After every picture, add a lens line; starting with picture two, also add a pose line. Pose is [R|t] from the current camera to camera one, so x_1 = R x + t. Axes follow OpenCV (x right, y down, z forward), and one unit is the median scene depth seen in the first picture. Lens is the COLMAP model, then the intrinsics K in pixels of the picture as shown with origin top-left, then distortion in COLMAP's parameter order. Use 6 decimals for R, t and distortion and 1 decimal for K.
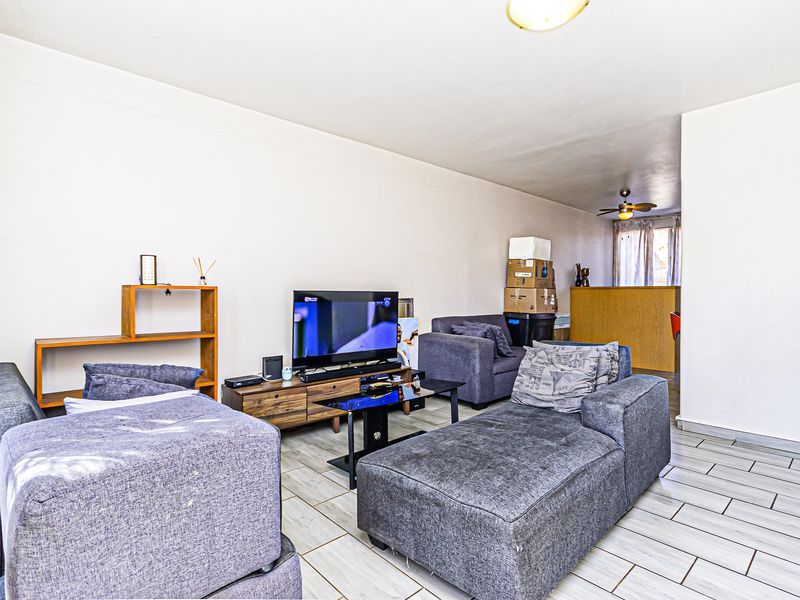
lens RADIAL K [[398.2, 0, 417.1], [0, 398.2, 292.3], [0, 0, 1]] dist [0.003694, 0.002138]
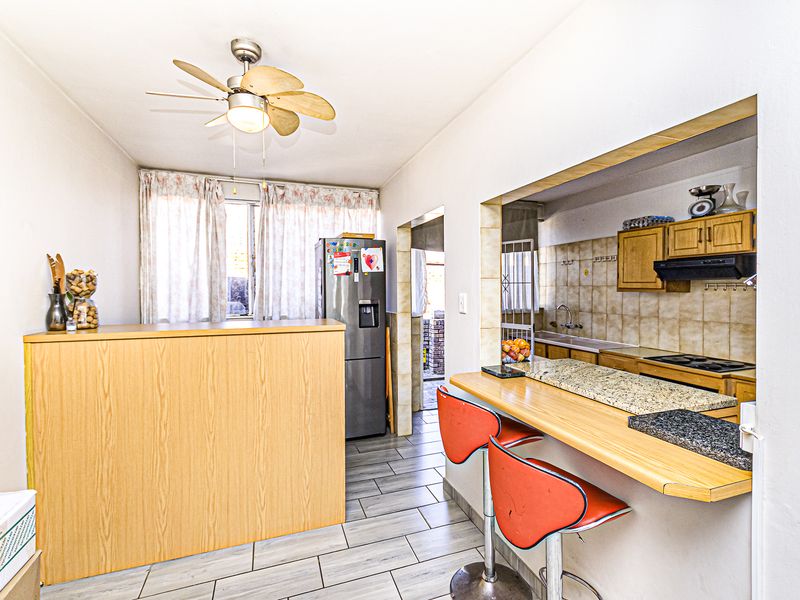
lens RADIAL K [[398.2, 0, 417.1], [0, 398.2, 292.3], [0, 0, 1]] dist [0.003694, 0.002138]
pose [[0.386774, -0.002428, 0.922171, 0.833040], [-0.010671, 0.999918, 0.007108, -0.176875], [-0.922113, -0.012590, 0.386717, 2.290293]]
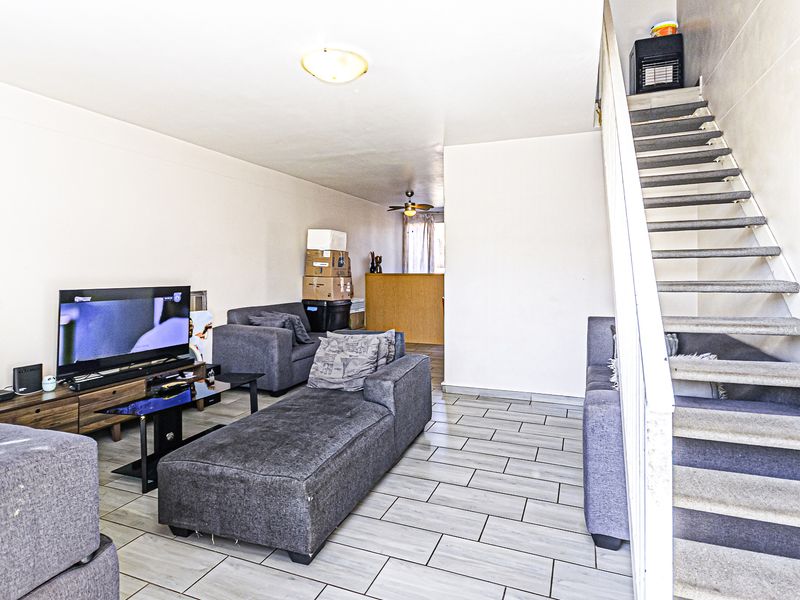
lens RADIAL K [[410.0, 0, 406.1], [0, 410.0, 296.8], [0, 0, 1]] dist [0.004747, 0.001528]
pose [[0.896819, -0.013311, 0.442197, -0.023546], [-0.012940, 0.998330, 0.056295, -0.047950], [-0.442208, -0.056208, 0.895150, -0.145115]]
